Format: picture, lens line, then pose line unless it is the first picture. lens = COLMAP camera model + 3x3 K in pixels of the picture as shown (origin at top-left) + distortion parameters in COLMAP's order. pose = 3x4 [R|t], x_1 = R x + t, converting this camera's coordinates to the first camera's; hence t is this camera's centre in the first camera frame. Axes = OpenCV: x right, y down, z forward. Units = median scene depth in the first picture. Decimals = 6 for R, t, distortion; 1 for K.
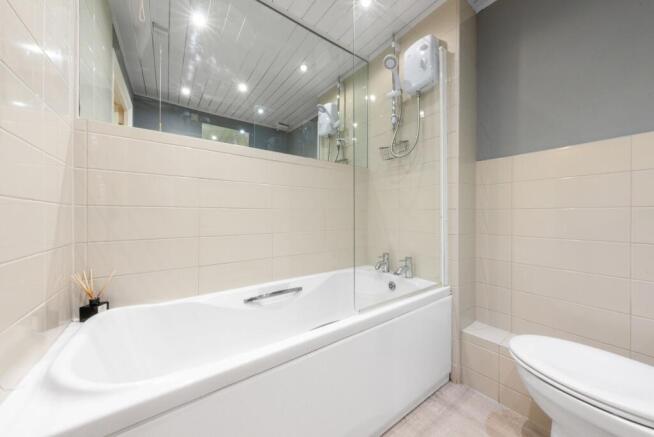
lens RADIAL K [[222.2, 0, 328.2], [0, 222.2, 215.9], [0, 0, 1]] dist [-0.005588, 0.001063]
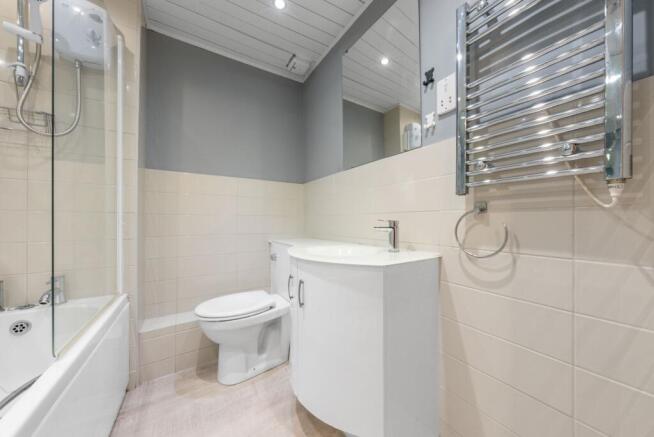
lens RADIAL K [[222.2, 0, 327.1], [0, 222.2, 220.6], [0, 0, 1]] dist [-0.005588, 0.001063]
pose [[0.060898, -0.003807, 0.998137, -0.314340], [-0.001573, 0.999991, 0.003910, -0.001458], [-0.998143, -0.001808, 0.060892, 0.070934]]
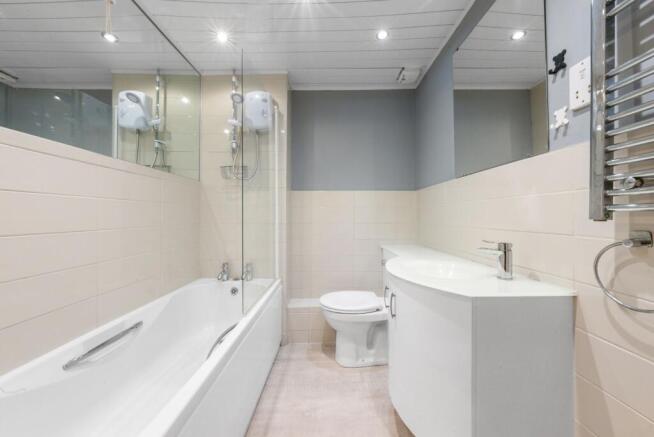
lens RADIAL K [[222.2, 0, 329.3], [0, 222.2, 216.7], [0, 0, 1]] dist [-0.005588, 0.001063]
pose [[0.582867, -0.005663, 0.812548, -0.367885], [0.002367, 0.999983, 0.005271, -0.074109], [-0.812564, -0.001149, 0.582871, -0.061620]]
